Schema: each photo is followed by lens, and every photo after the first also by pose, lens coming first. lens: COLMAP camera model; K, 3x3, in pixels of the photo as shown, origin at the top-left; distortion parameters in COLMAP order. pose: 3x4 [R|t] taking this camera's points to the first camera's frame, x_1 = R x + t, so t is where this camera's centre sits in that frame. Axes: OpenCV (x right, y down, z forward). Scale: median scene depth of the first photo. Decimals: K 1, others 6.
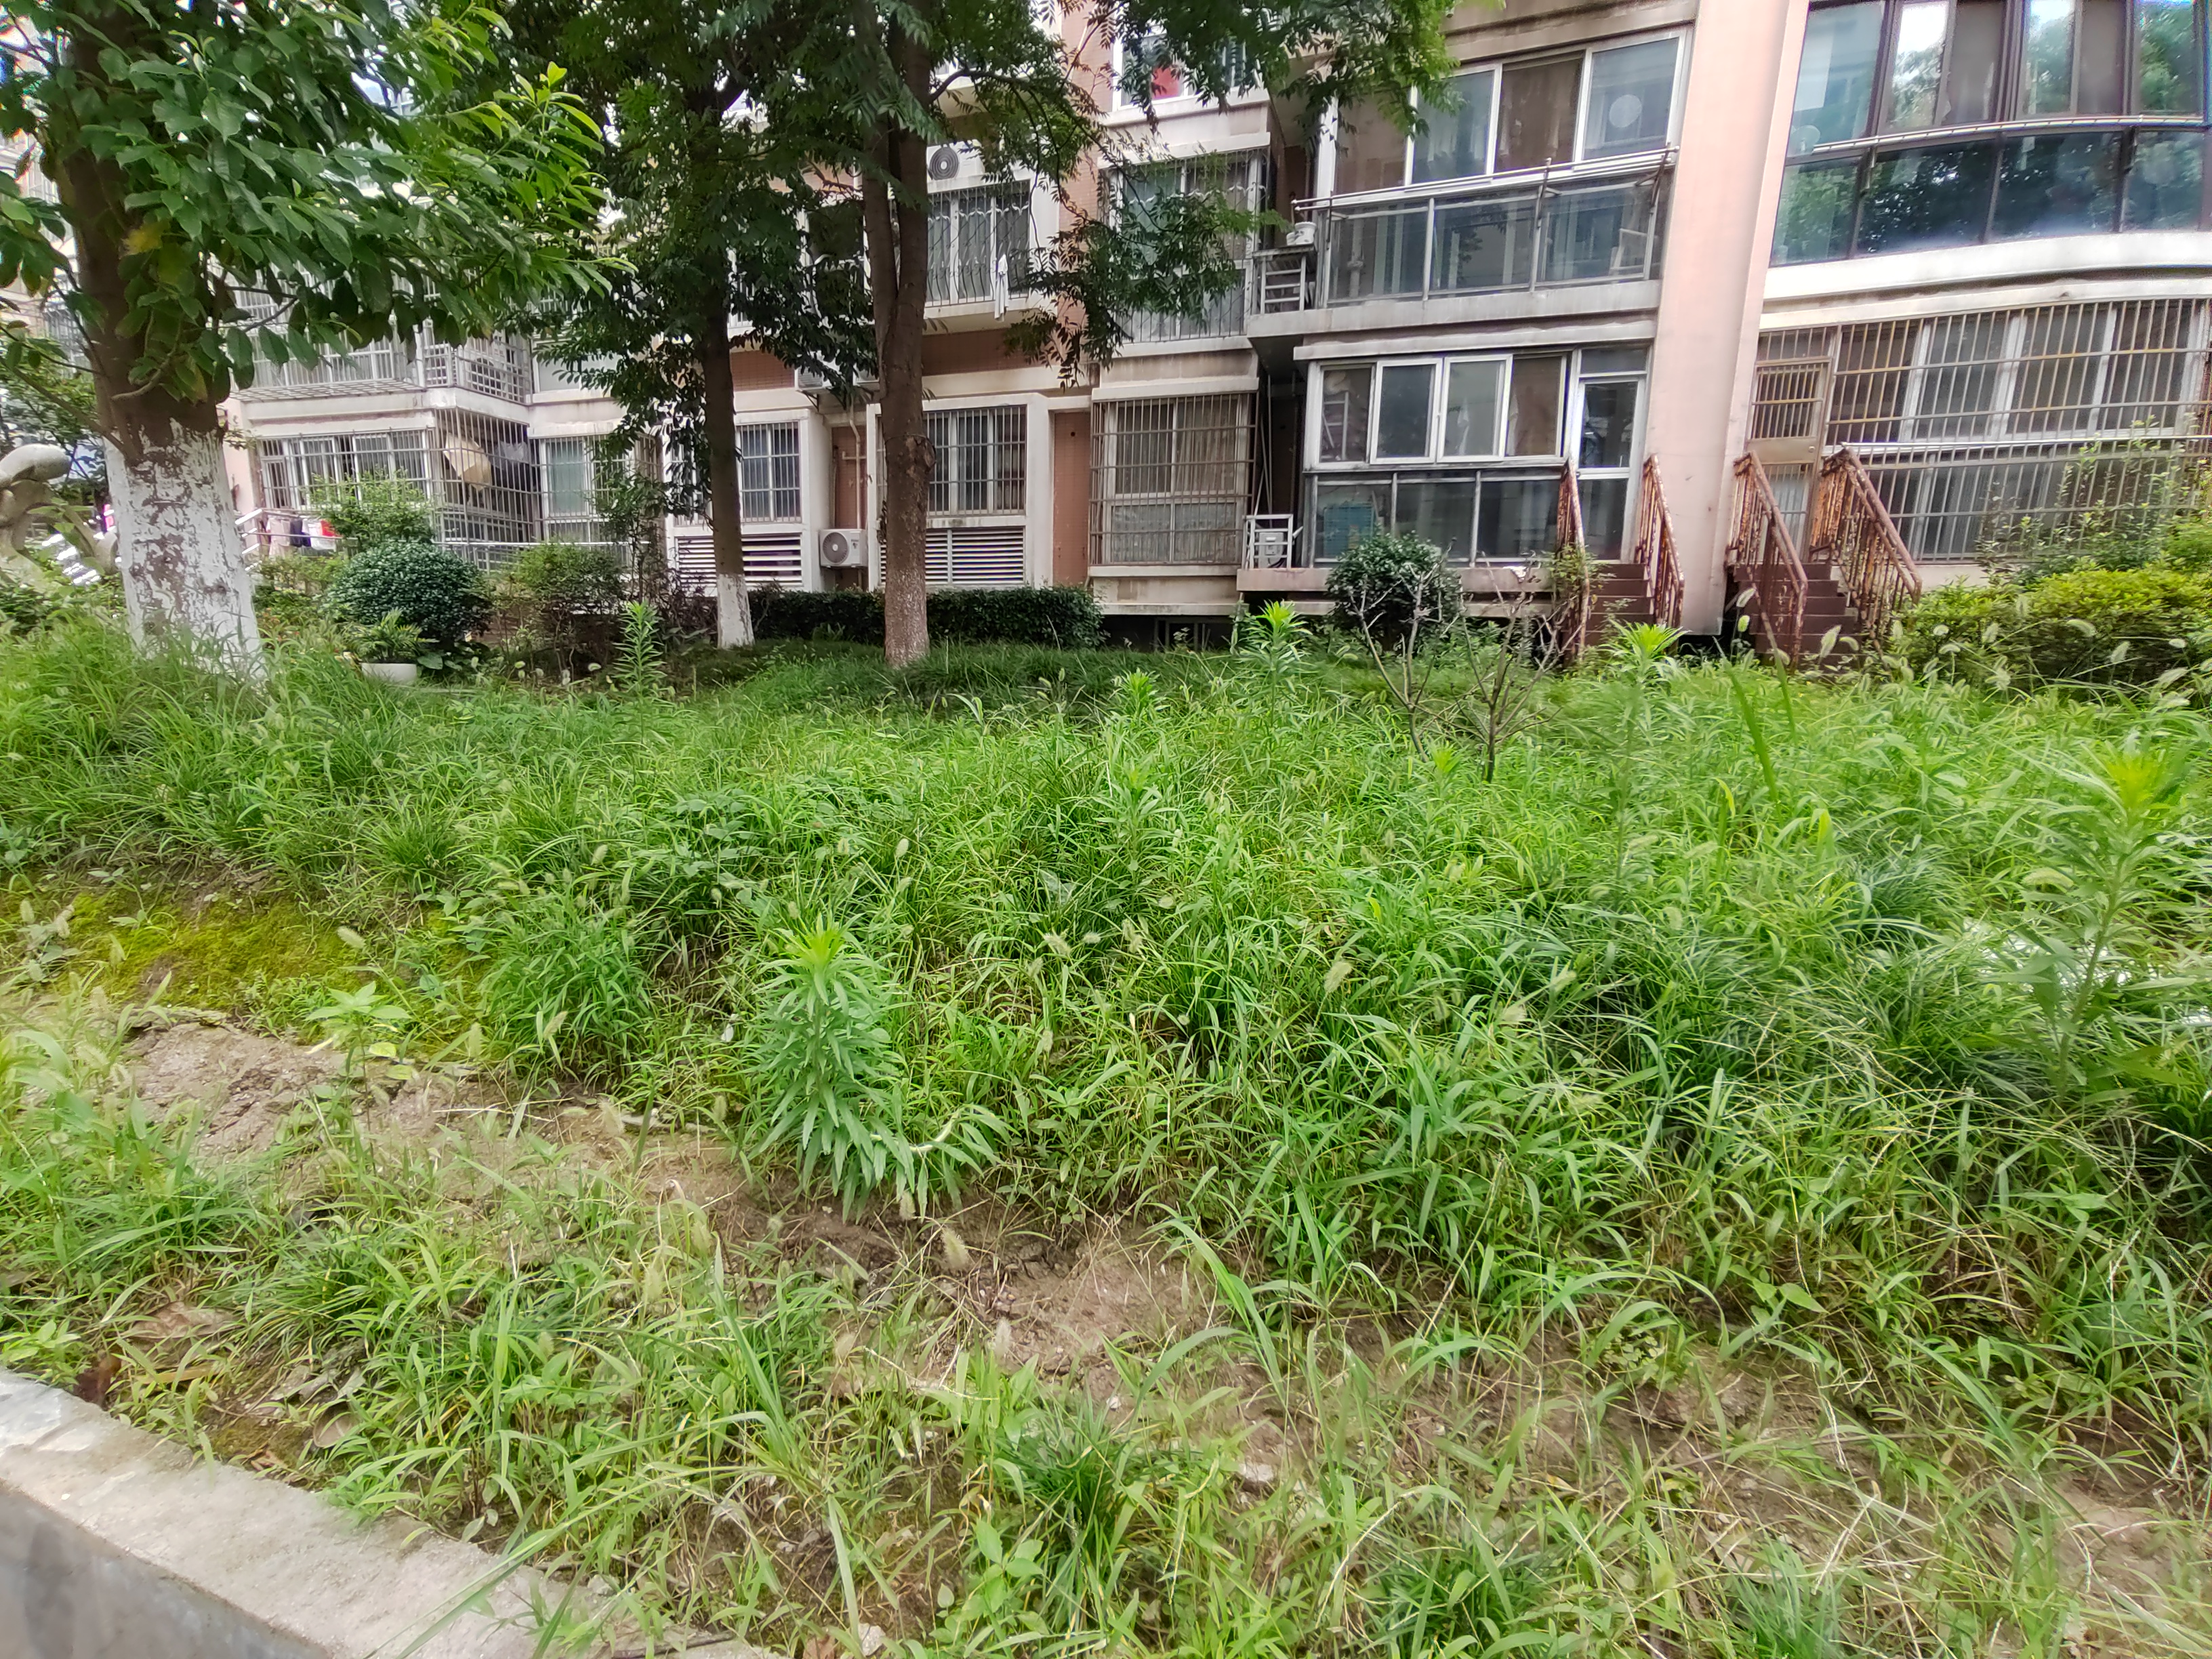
lens RADIAL K [[1007.8, 0, 1114.1], [0, 1007.8, 822.1], [0, 0, 1]] dist [-0.001439, 0.001730]
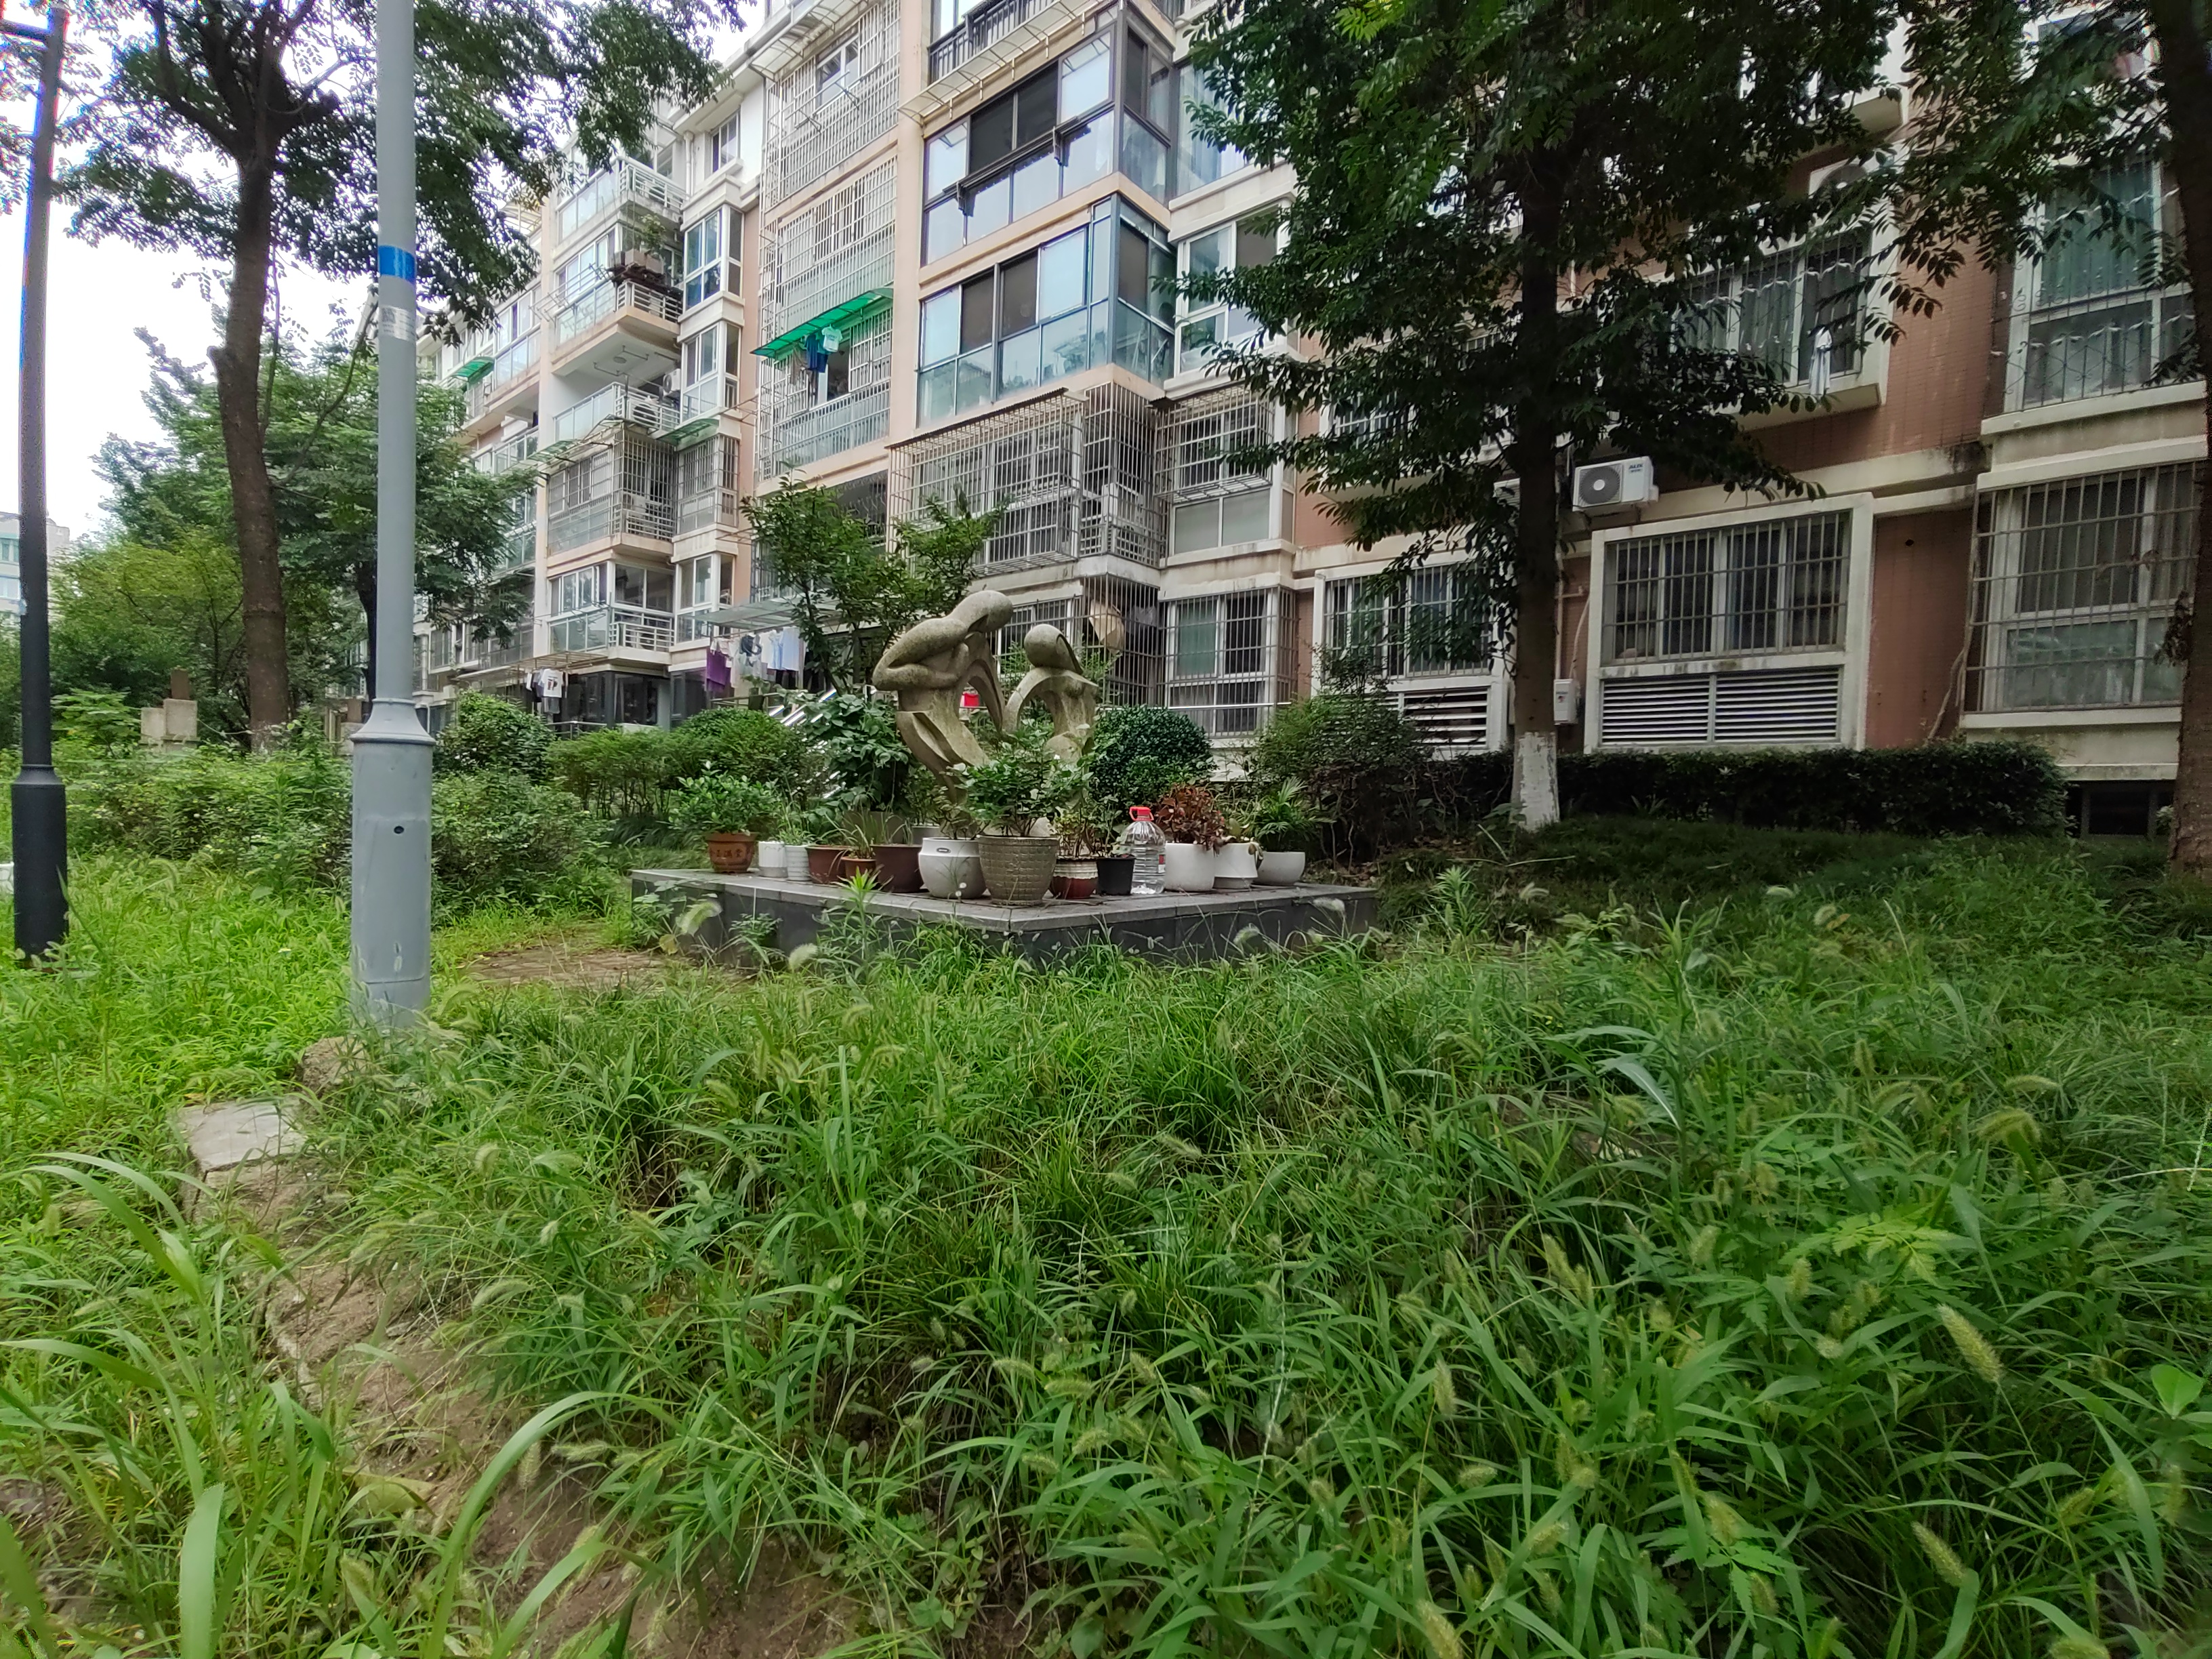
lens RADIAL K [[1007.8, 0, 1090.9], [0, 1007.8, 830.5], [0, 0, 1]] dist [-0.001439, 0.001730]
pose [[0.932974, 0.018499, -0.359468, -0.328895], [-0.071855, 0.988149, -0.135643, -0.033524], [0.352699, 0.152381, 0.923246, 0.137835]]
